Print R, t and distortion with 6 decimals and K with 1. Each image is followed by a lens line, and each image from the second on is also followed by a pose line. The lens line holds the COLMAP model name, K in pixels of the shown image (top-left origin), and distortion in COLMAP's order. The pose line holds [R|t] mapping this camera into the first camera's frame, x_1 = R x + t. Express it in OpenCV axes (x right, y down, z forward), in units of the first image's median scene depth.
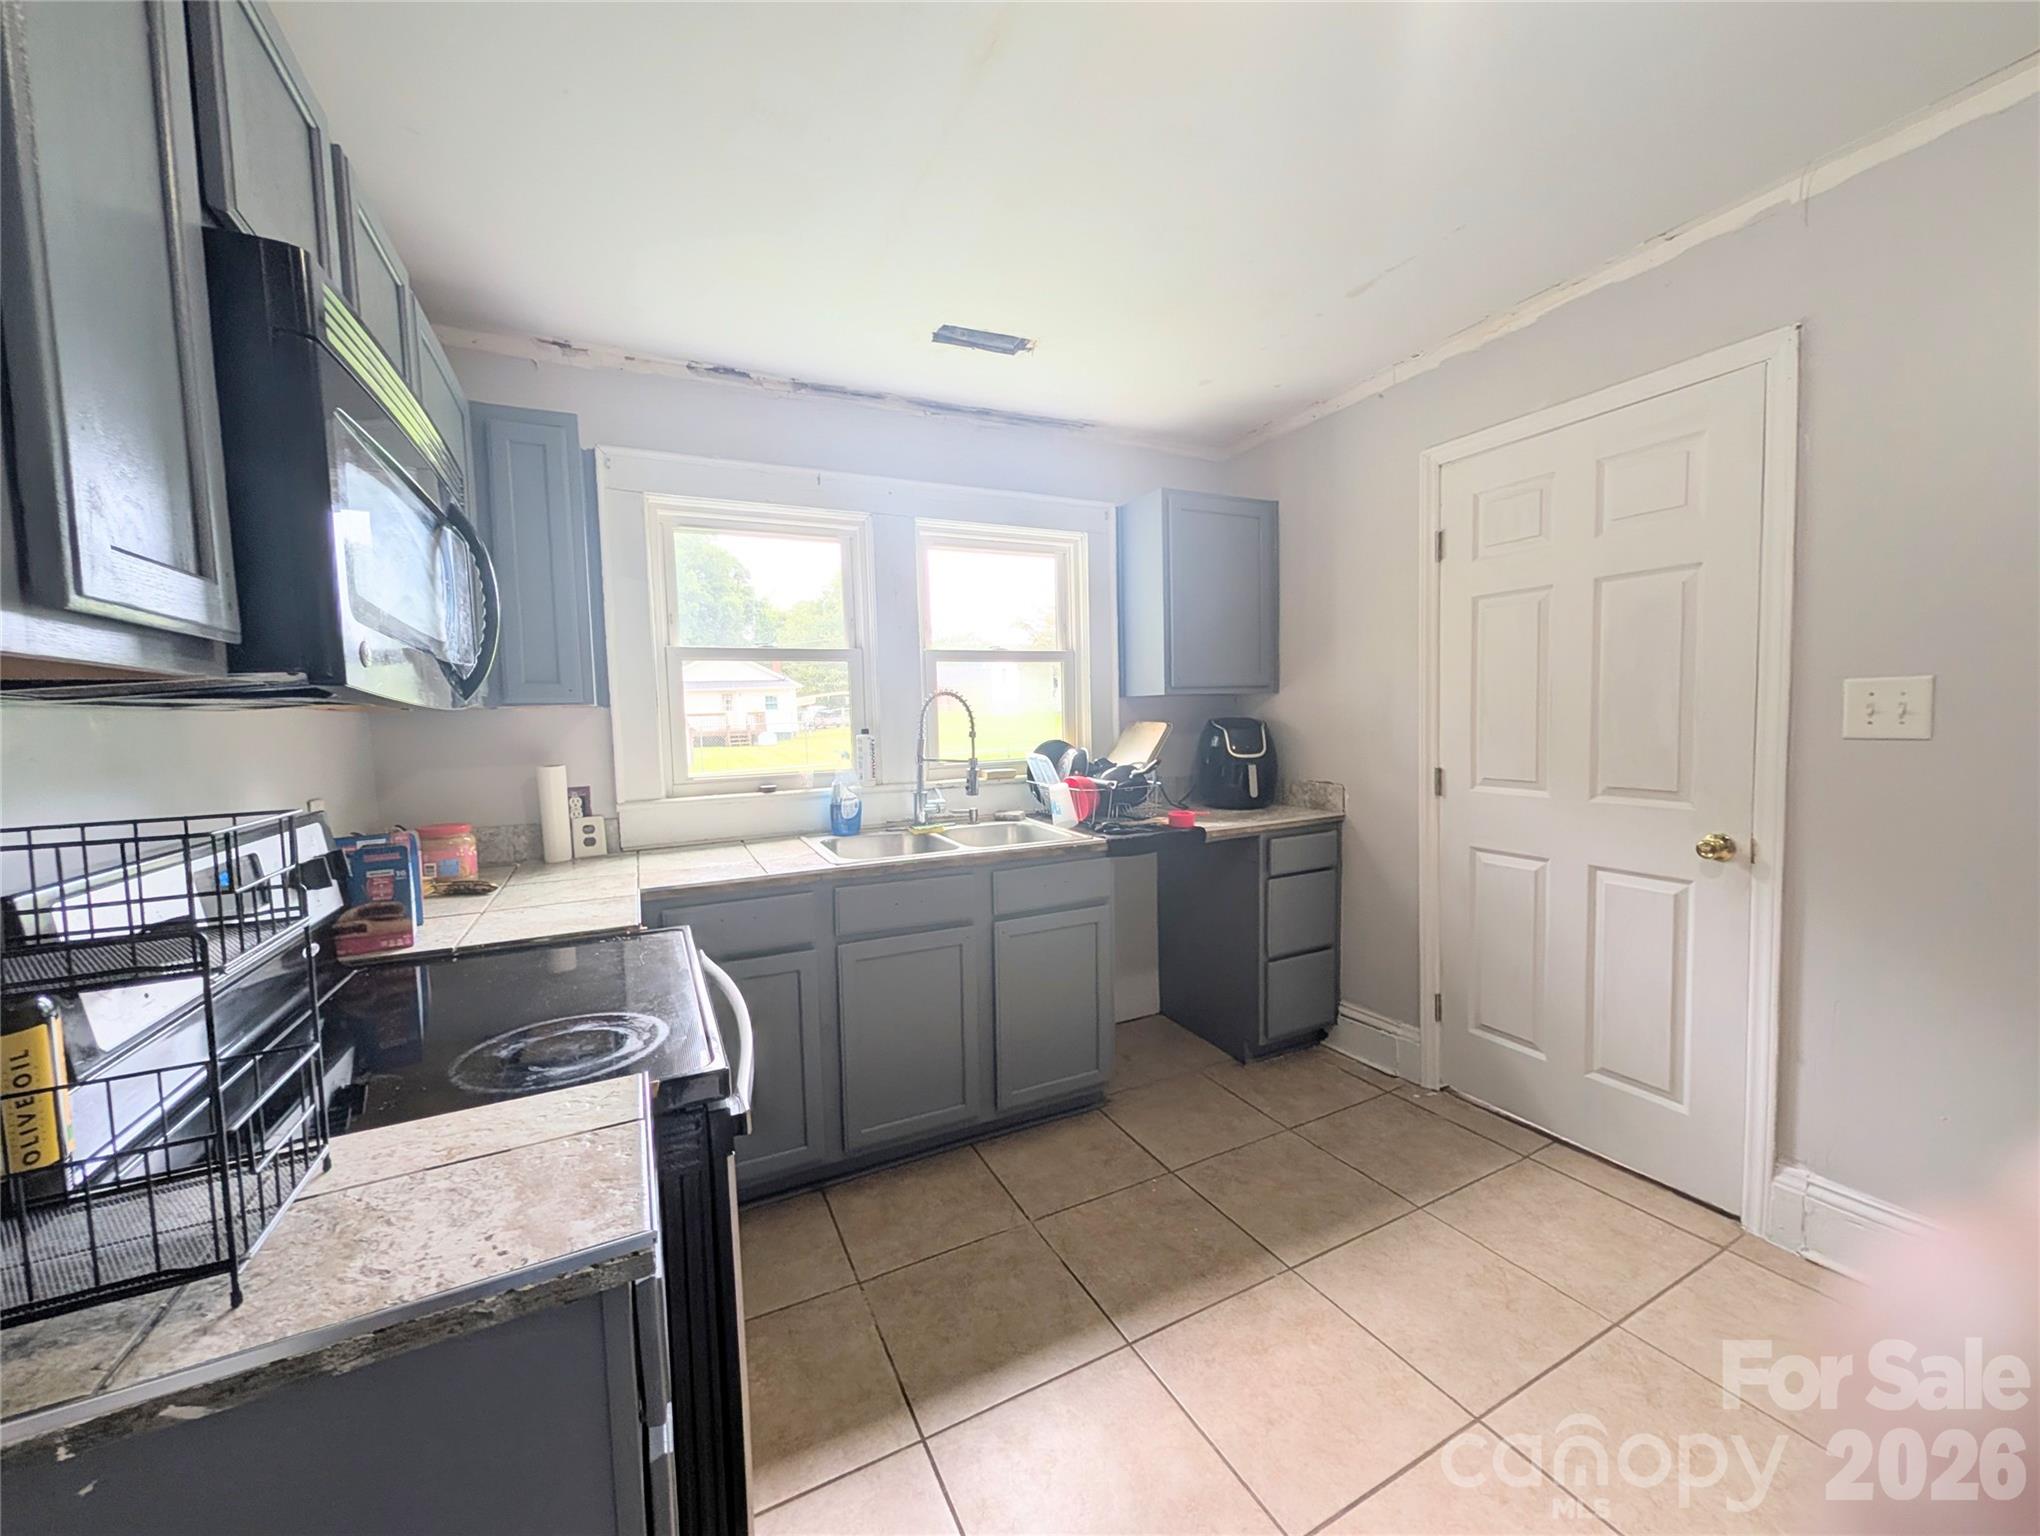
lens RADIAL K [[785.7, 0, 1025.4], [0, 785.7, 764.4], [0, 0, 1]] dist [0.000515, -0.000048]
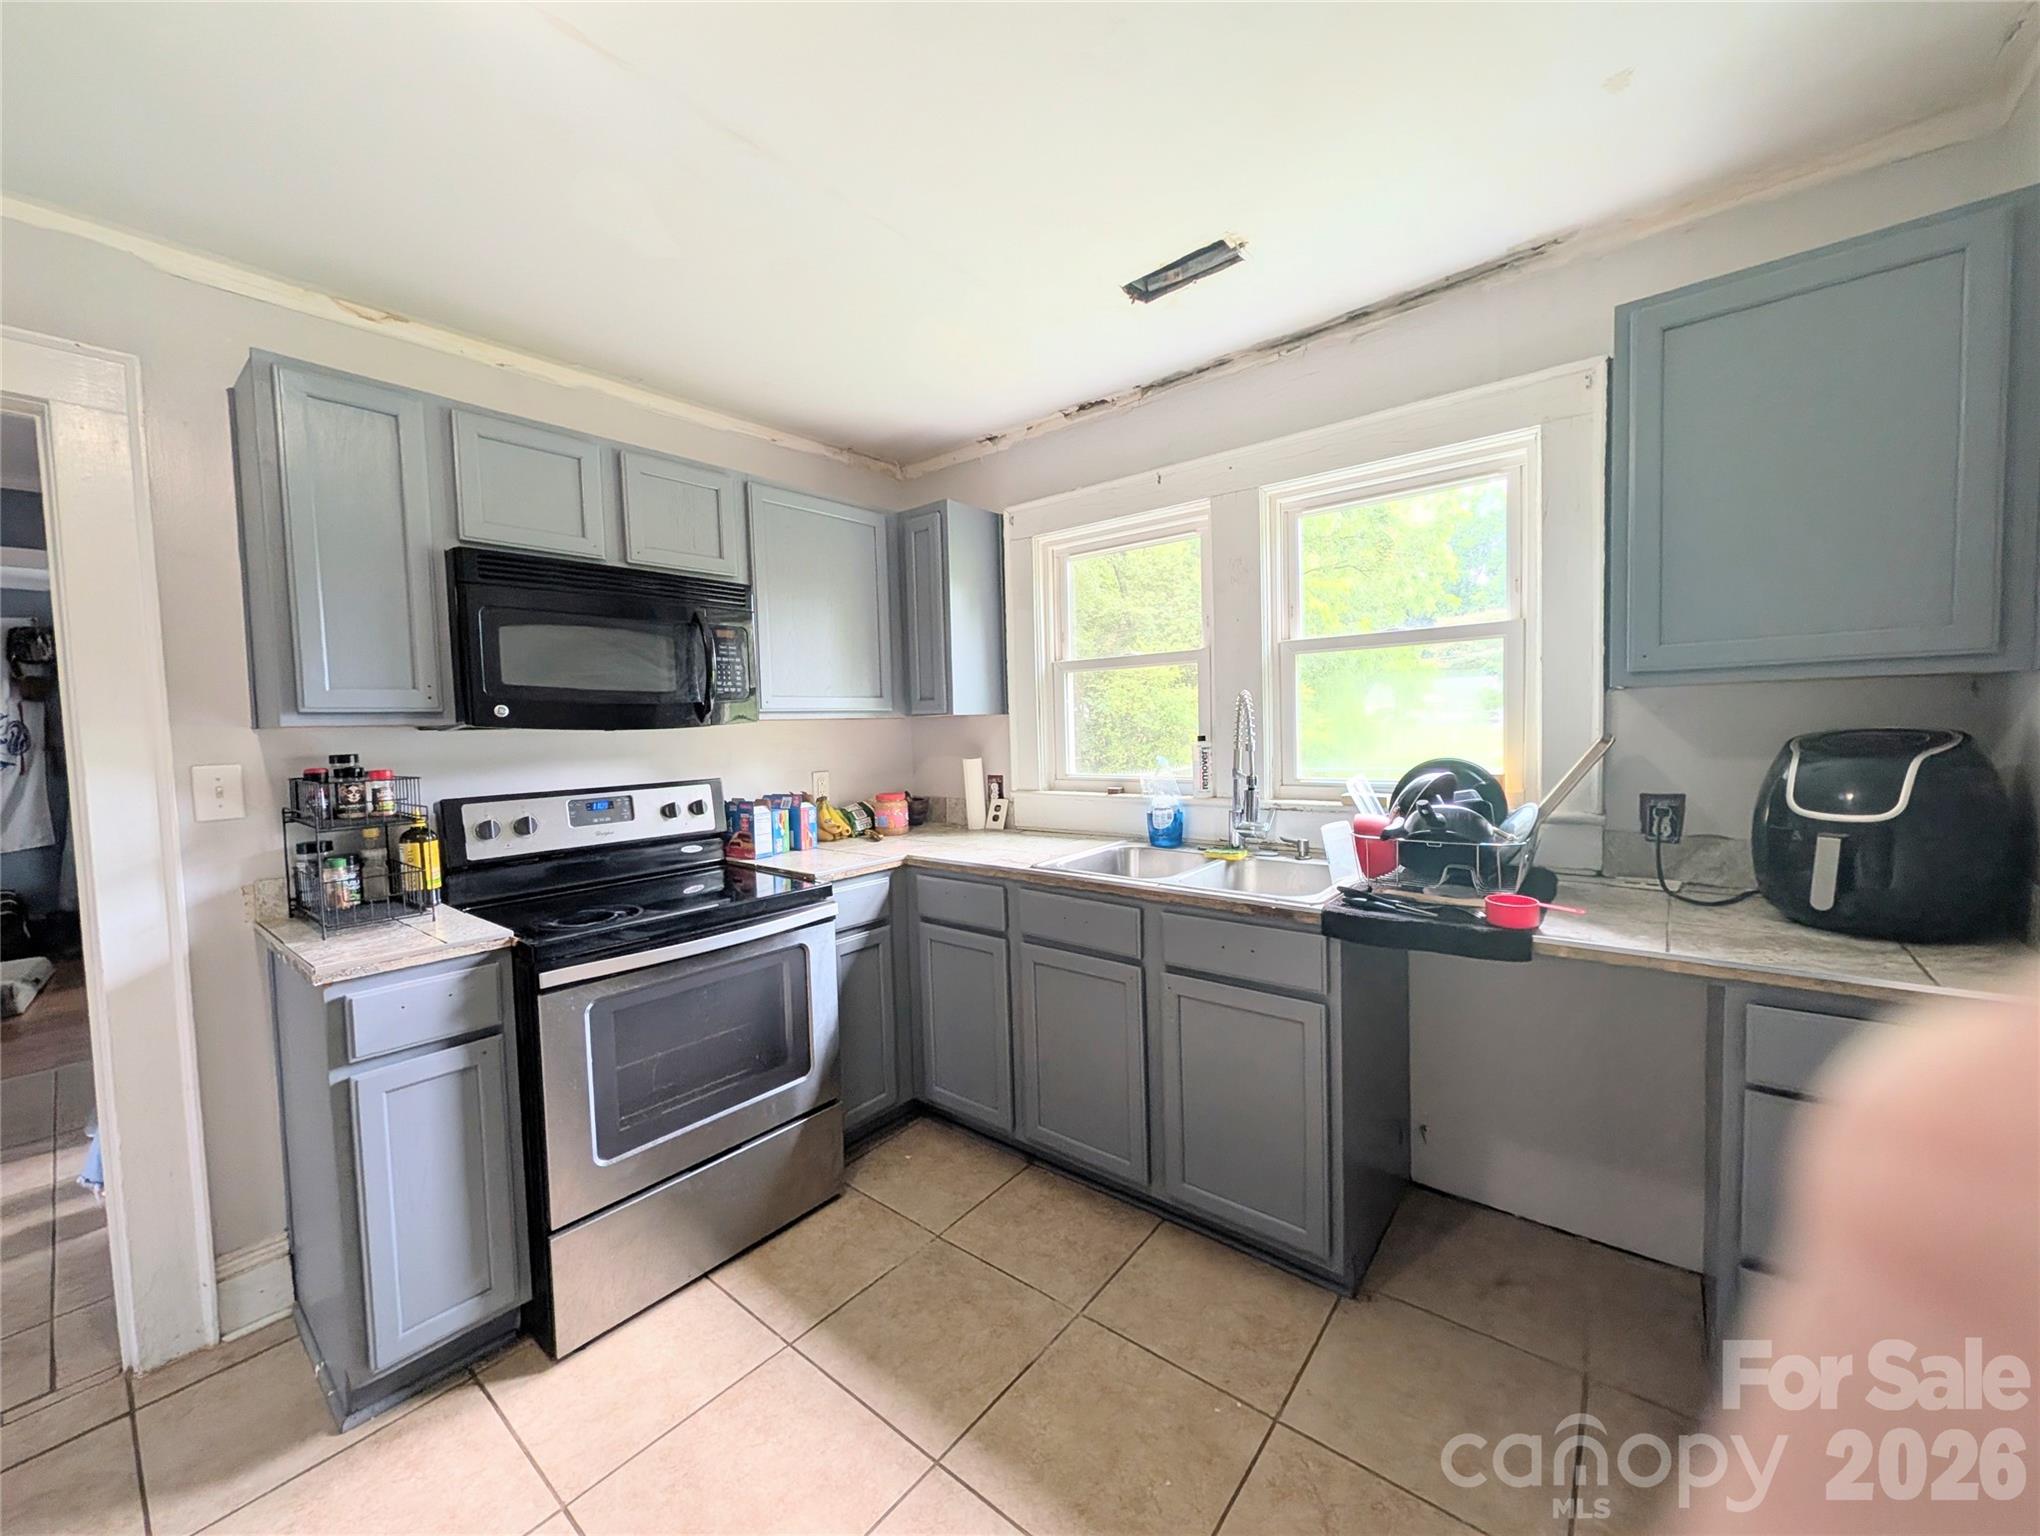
lens RADIAL K [[785.7, 0, 1024.2], [0, 785.7, 766.2], [0, 0, 1]] dist [0.000515, -0.000048]
pose [[0.413010, 0.062903, -0.908552, 0.584226], [-0.042533, 0.997856, 0.049751, -0.049189], [0.909733, 0.018095, 0.414799, 0.456861]]
